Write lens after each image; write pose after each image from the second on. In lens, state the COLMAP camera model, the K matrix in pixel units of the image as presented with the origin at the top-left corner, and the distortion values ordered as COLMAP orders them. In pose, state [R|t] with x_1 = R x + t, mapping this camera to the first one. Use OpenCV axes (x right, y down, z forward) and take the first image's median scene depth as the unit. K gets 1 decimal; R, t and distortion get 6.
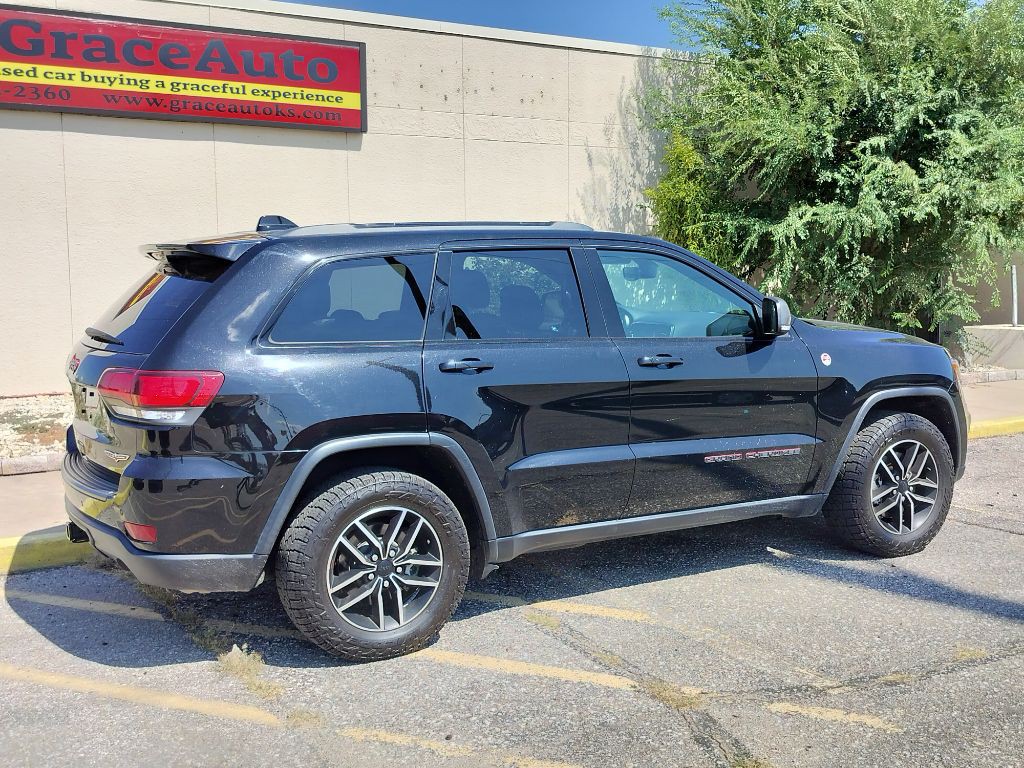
lens RADIAL K [[1125.5, 0, 519.8], [0, 1125.5, 380.9], [0, 0, 1]] dist [0.097608, -0.172753]
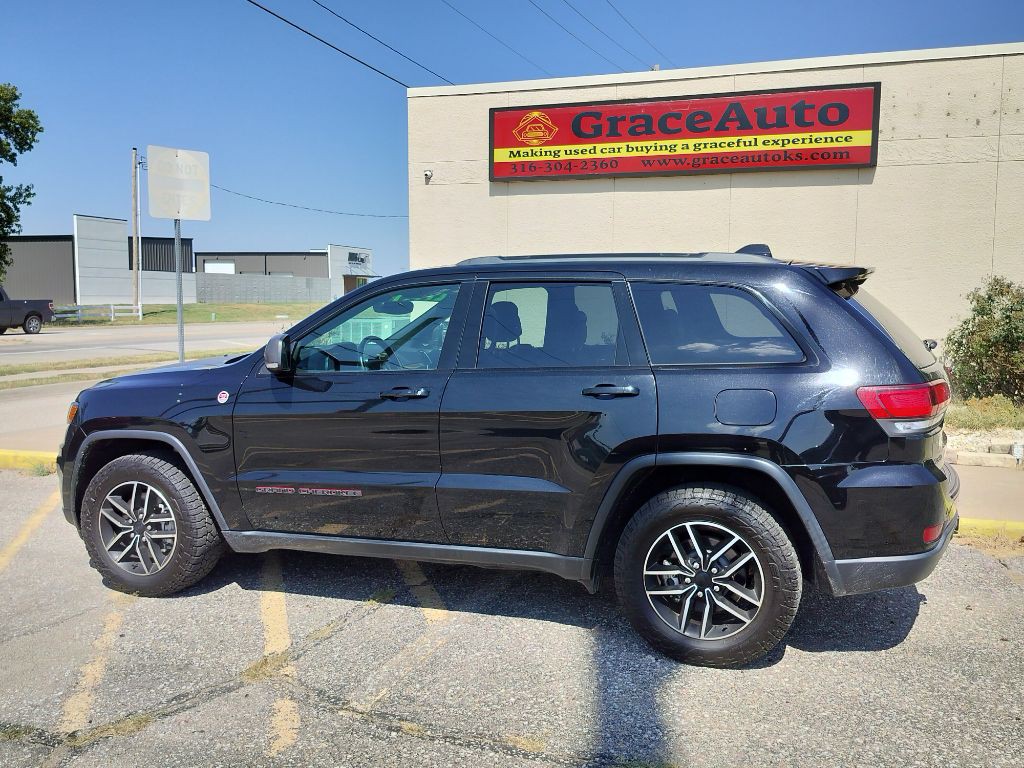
lens RADIAL K [[937.2, 0, 515.1], [0, 937.2, 385.3], [0, 0, 1]] dist [0.087407, -0.152256]
pose [[0.637495, 0.084687, -0.765786, 0.724716], [-0.084267, 0.995642, 0.039956, -0.051610], [0.765832, 0.039059, 0.641853, 0.397629]]
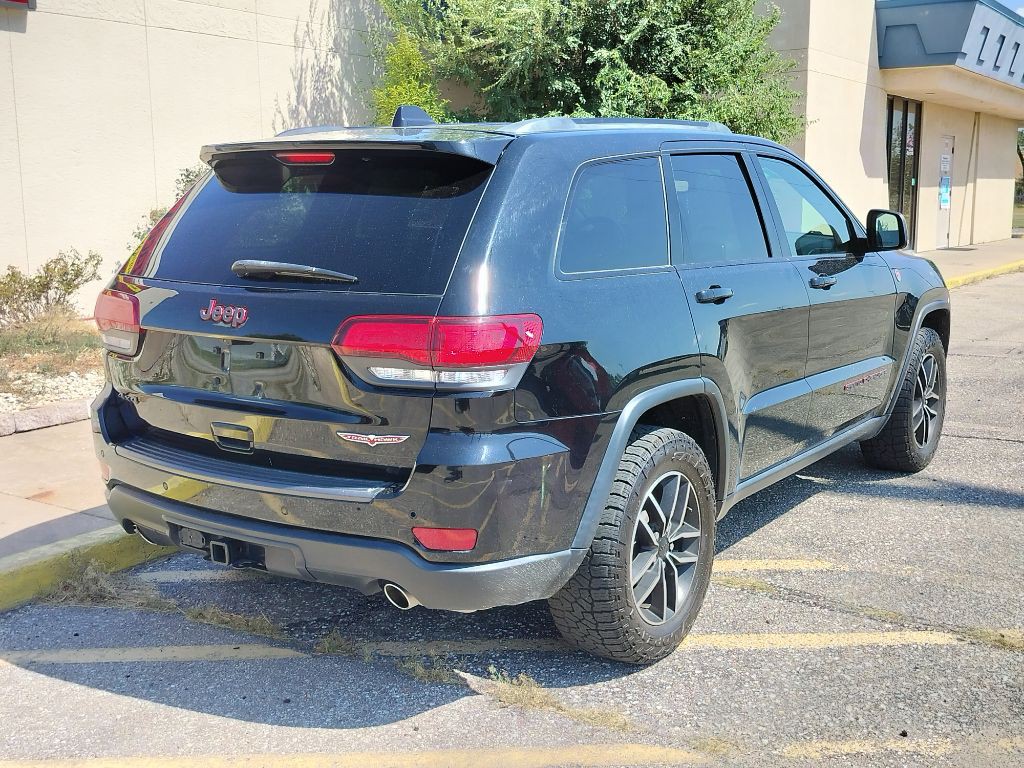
lens RADIAL K [[1173.6, 0, 514.4], [0, 1173.6, 381.0], [0, 0, 1]] dist [0.100895, -0.191454]
pose [[0.899870, -0.070803, 0.430373, -0.445360], [0.045047, 0.996546, 0.069758, -0.013318], [-0.433826, -0.043386, 0.899952, 0.224772]]
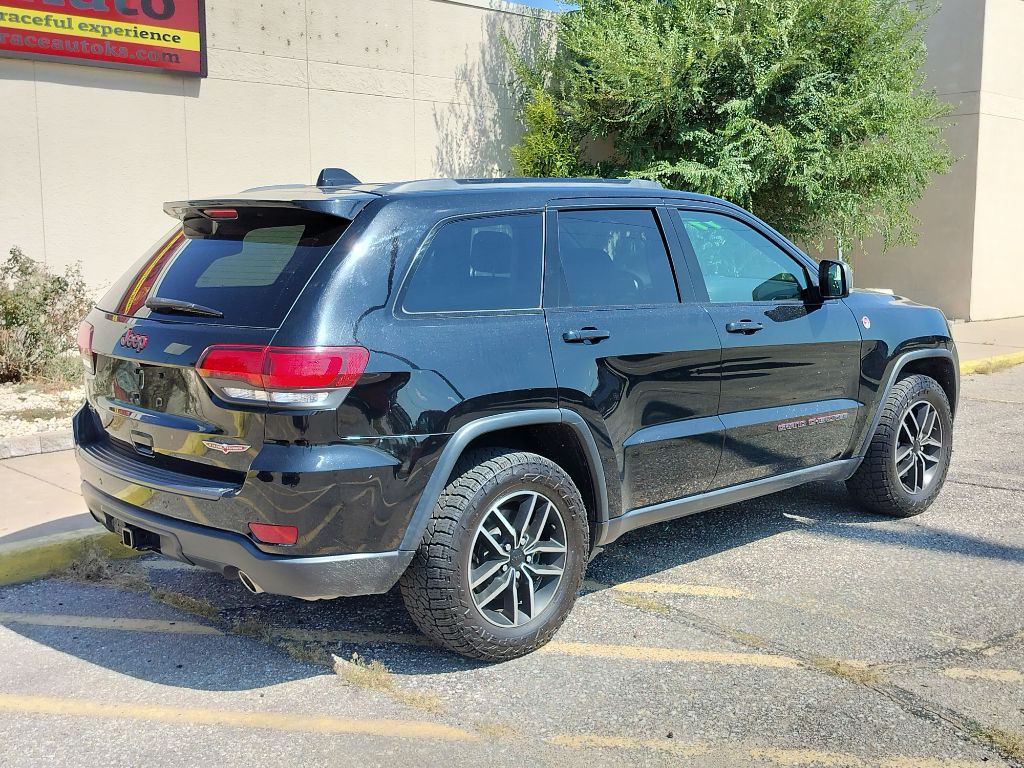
lens RADIAL K [[1163.9, 0, 518.4], [0, 1163.9, 384.4], [0, 0, 1]] dist [0.121272, -0.249756]
pose [[0.970952, -0.027586, 0.237681, -0.263478], [0.020571, 0.999278, 0.031944, -0.003778], [-0.238390, -0.026127, 0.970818, 0.067614]]
